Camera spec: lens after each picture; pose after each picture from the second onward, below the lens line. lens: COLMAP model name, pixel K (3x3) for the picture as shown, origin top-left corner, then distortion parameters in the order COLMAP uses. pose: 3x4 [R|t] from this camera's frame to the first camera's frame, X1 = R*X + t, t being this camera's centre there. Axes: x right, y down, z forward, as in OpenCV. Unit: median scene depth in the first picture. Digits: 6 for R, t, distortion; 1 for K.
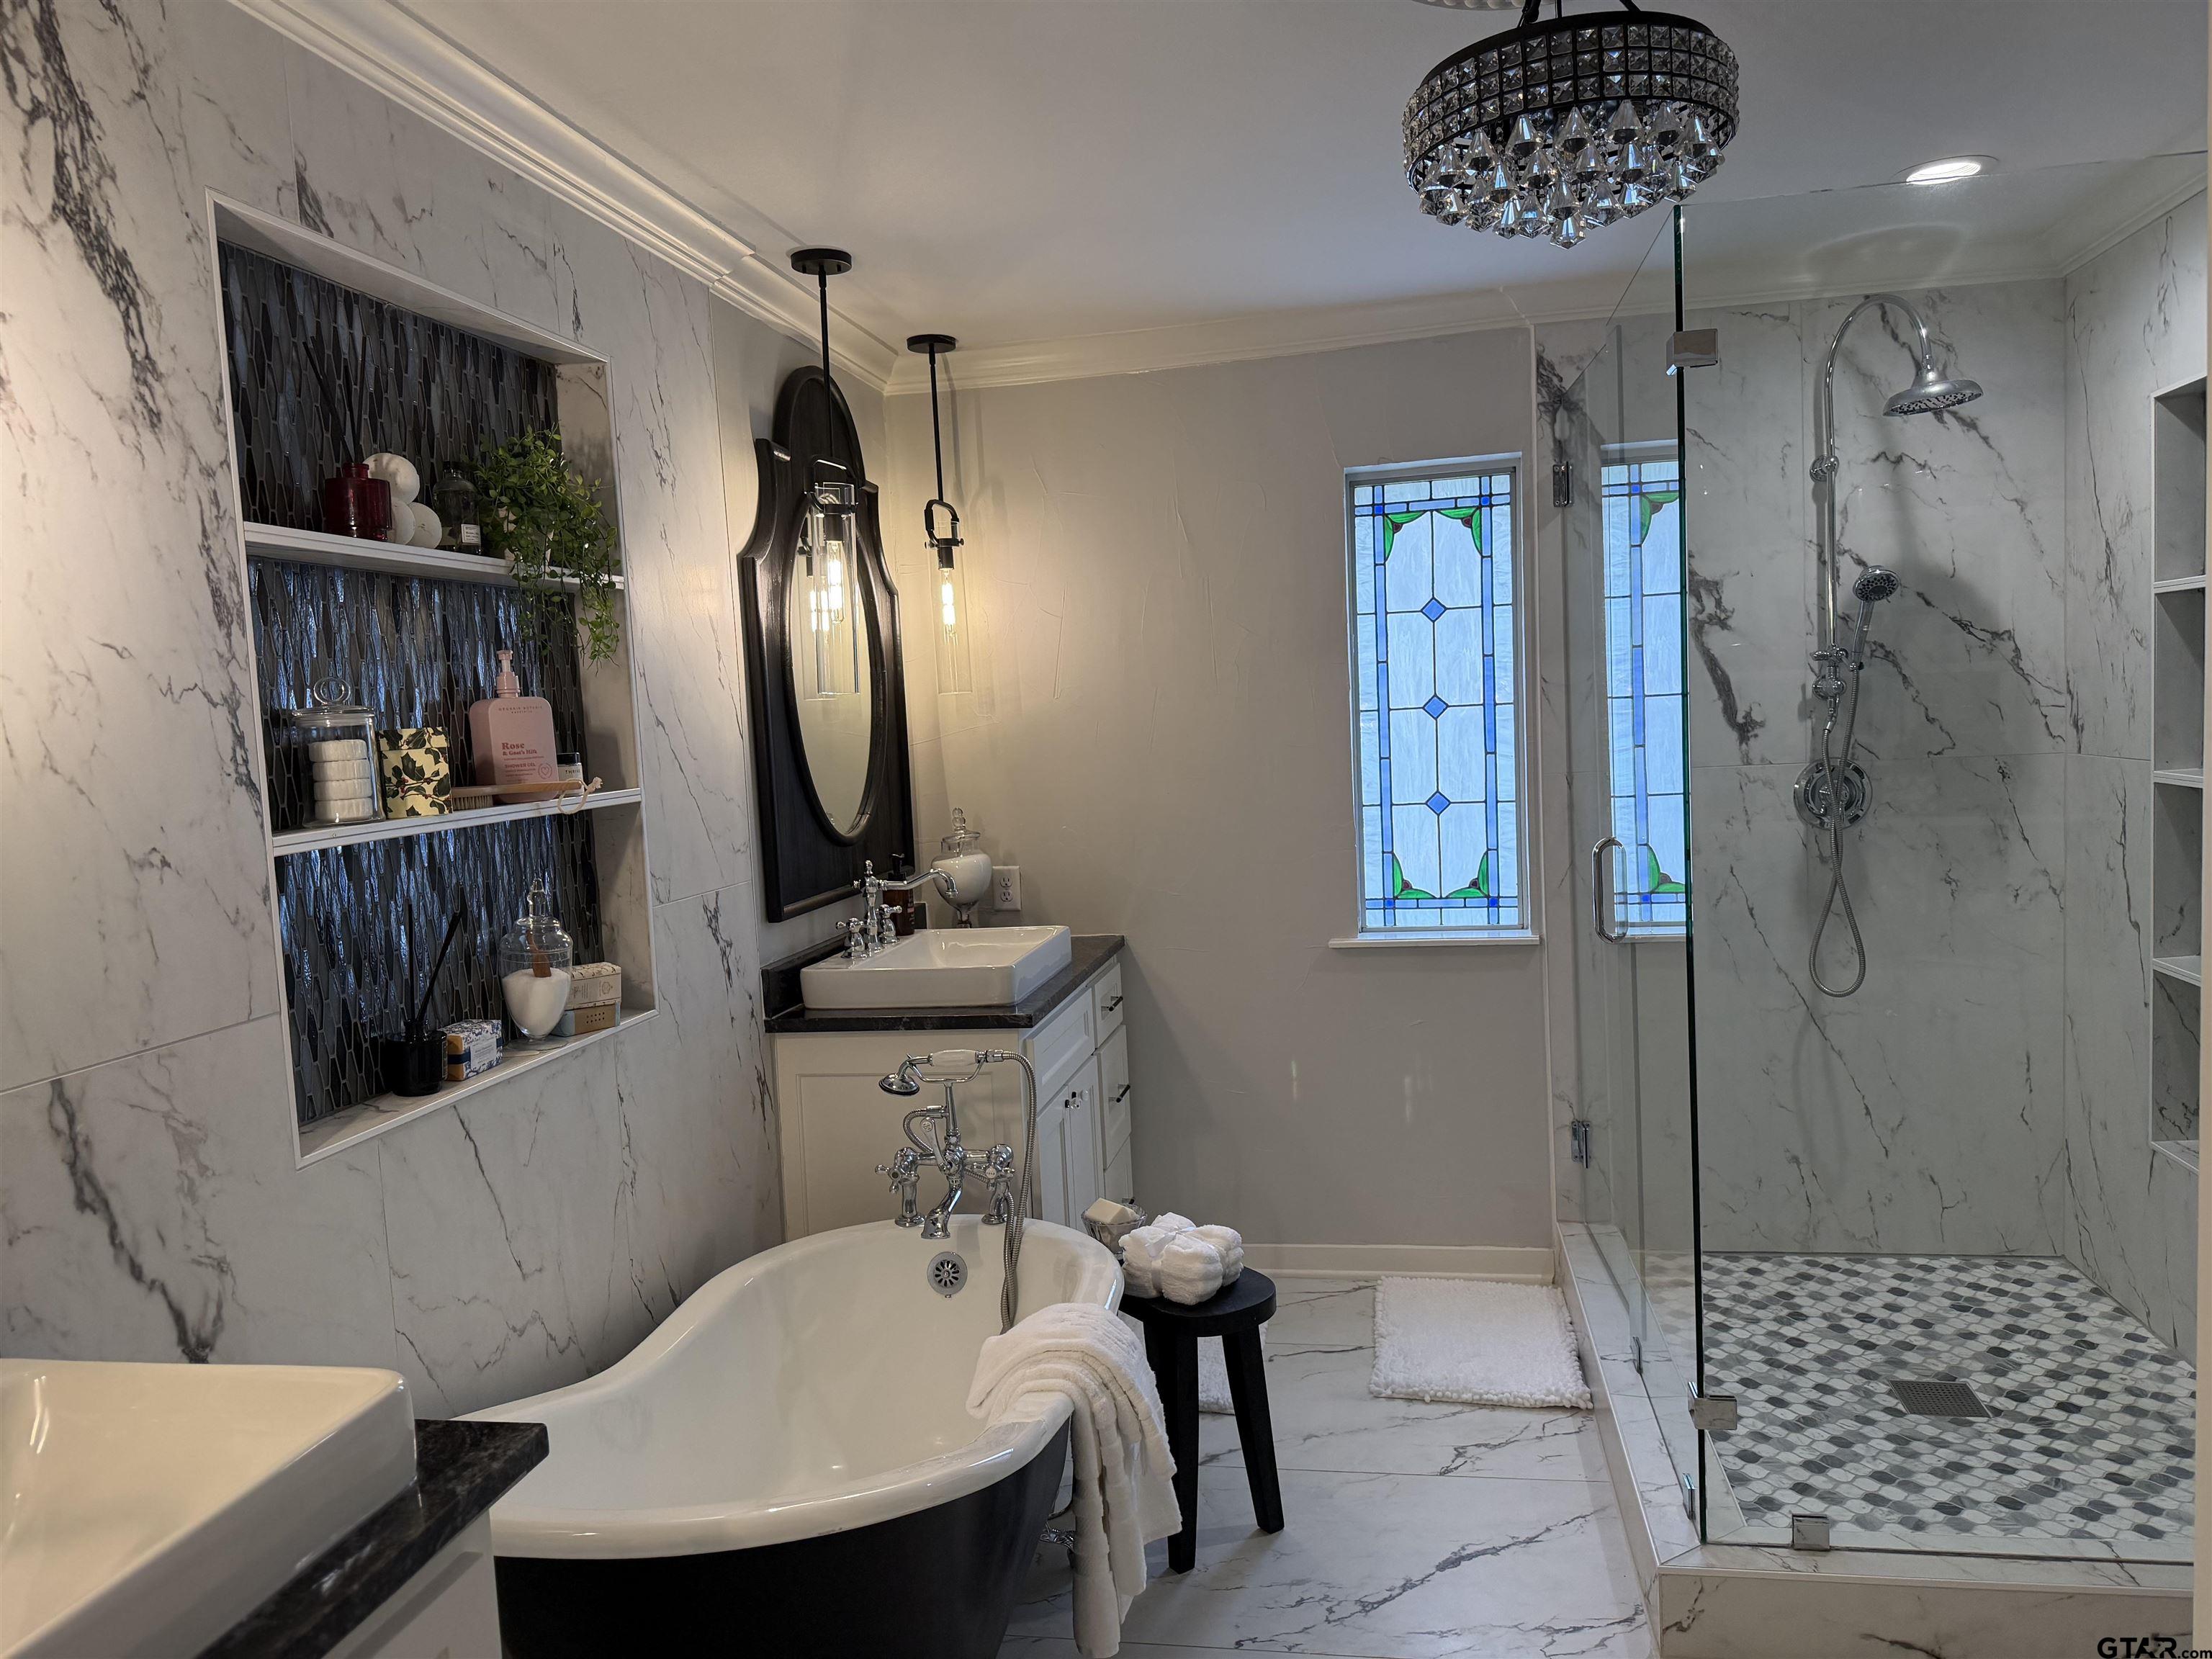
lens RADIAL K [[1585.7, 0, 1106.0], [0, 1585.7, 829.5], [0, 0, 1]] dist [0.034251, 0.007828]
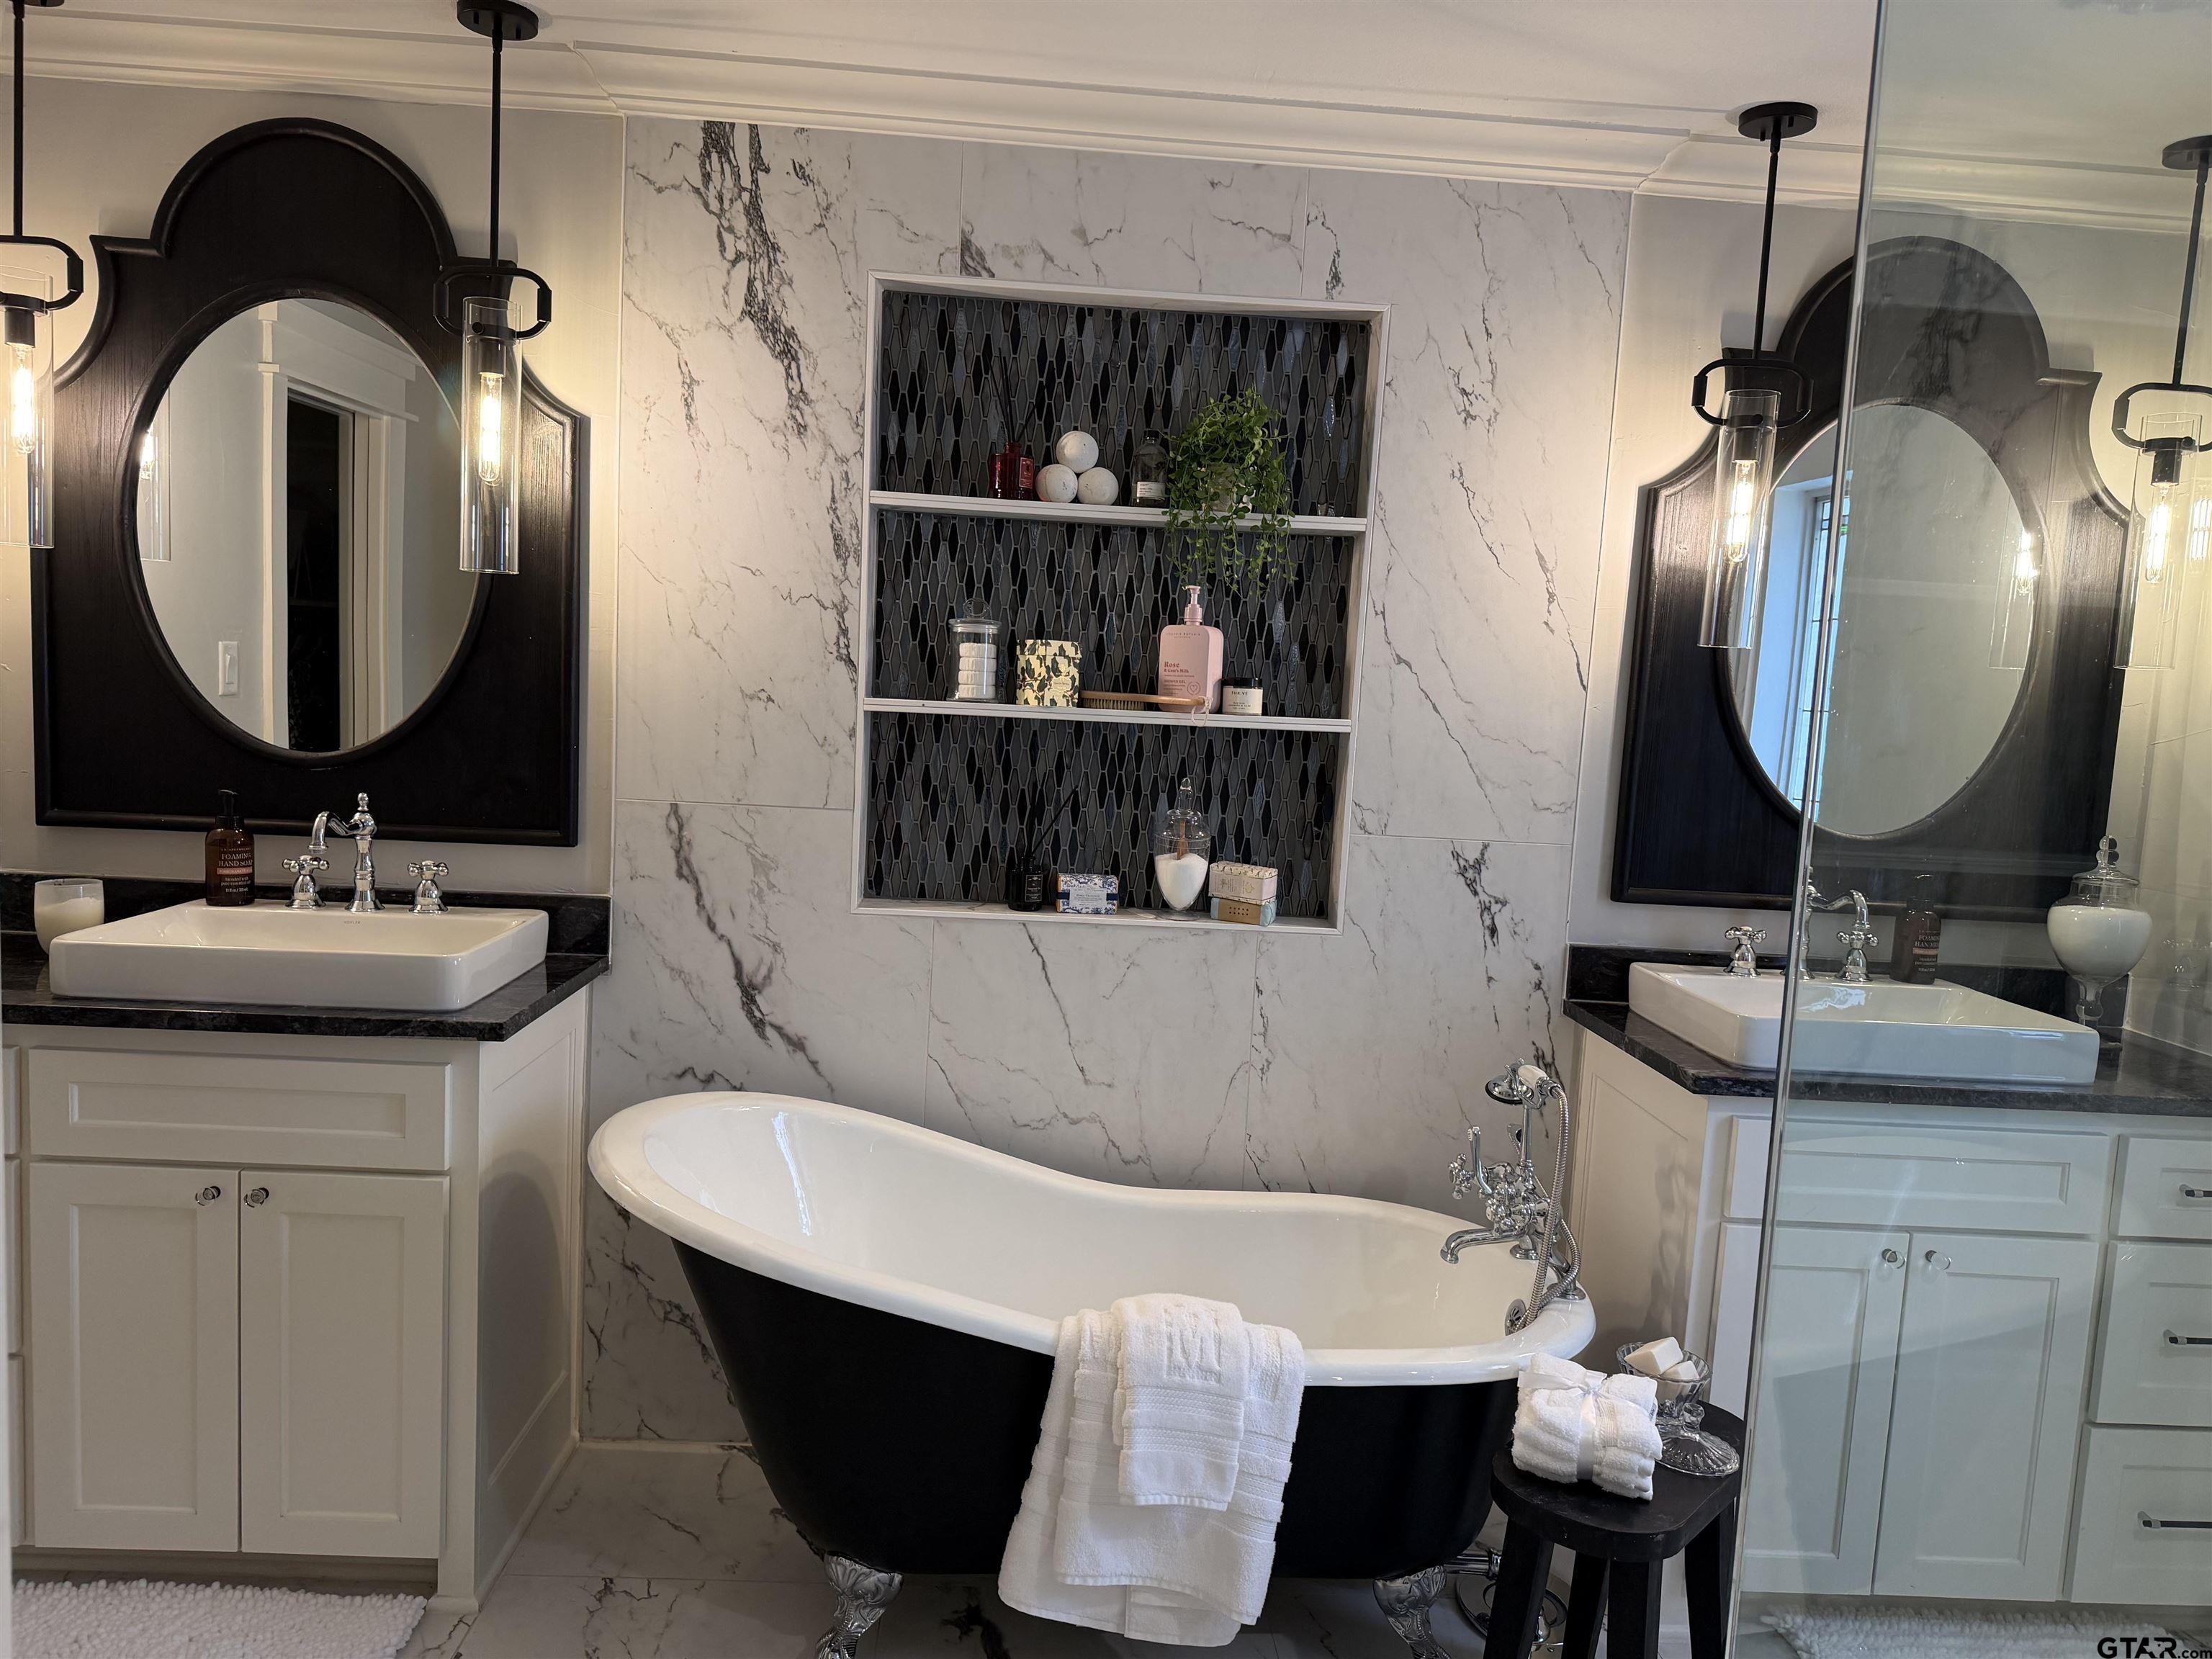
lens RADIAL K [[1525.6, 0, 1113.2], [0, 1525.6, 807.9], [0, 0, 1]] dist [0.238883, -0.444431]
pose [[0.227304, 0.154121, -0.961551, 1.009705], [-0.140721, 0.982232, 0.124170, -0.112263], [0.963603, 0.107086, 0.244953, 0.912983]]
